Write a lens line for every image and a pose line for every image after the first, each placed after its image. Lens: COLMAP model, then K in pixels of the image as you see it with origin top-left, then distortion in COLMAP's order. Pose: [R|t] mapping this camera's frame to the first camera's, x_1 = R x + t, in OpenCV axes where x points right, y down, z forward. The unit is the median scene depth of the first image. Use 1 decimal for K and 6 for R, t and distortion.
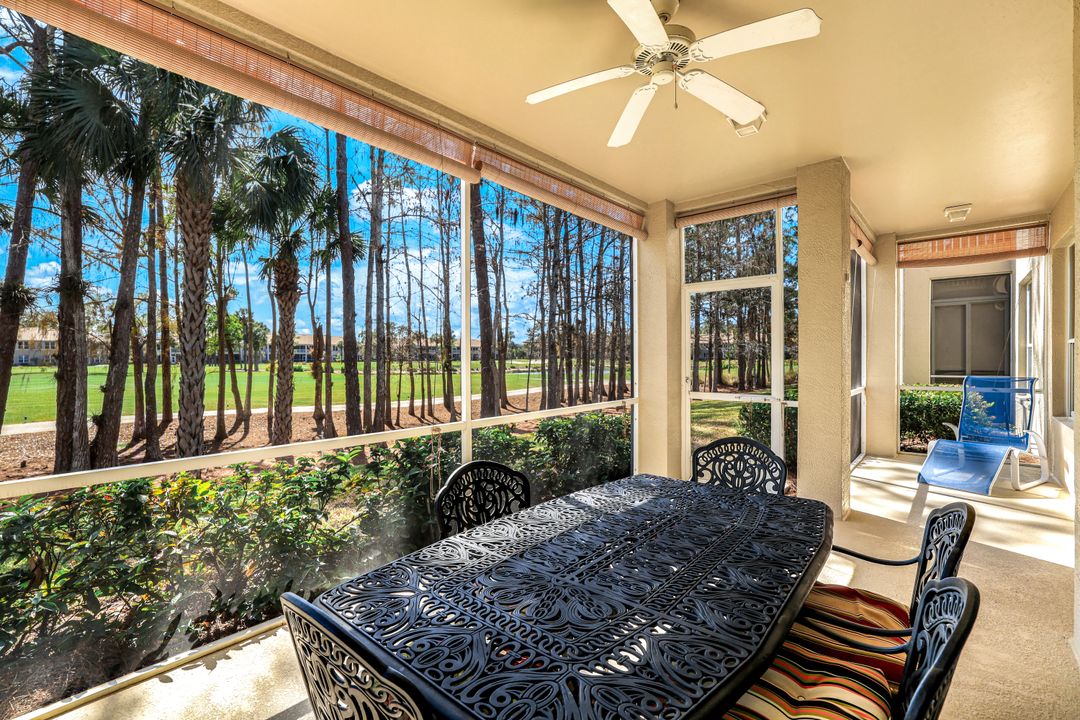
lens RADIAL K [[474.1, 0, 540.0], [0, 474.1, 360.0], [0, 0, 1]] dist [-0.000405, -0.000016]
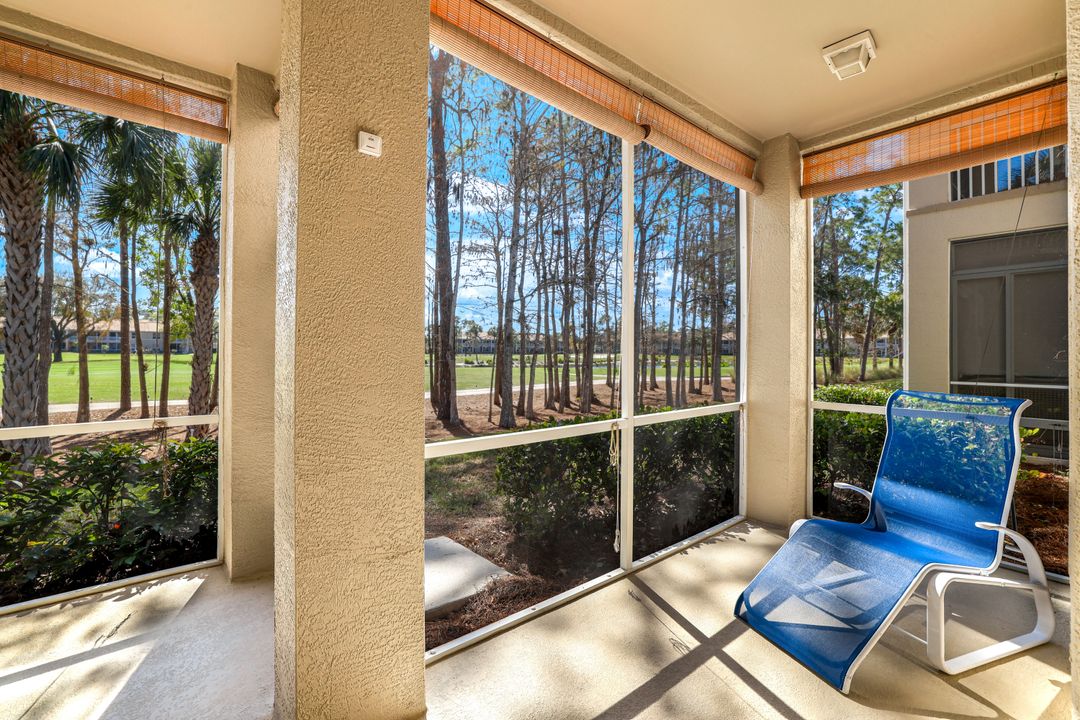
lens RADIAL K [[462.7, 0, 541.4], [0, 462.7, 348.2], [0, 0, 1]] dist [-0.009472, 0.000016]
pose [[0.988479, 0.011303, -0.150934, 0.368332], [-0.013268, 0.999840, -0.012015, 0.000260], [0.150774, 0.013880, 0.988471, 0.280837]]
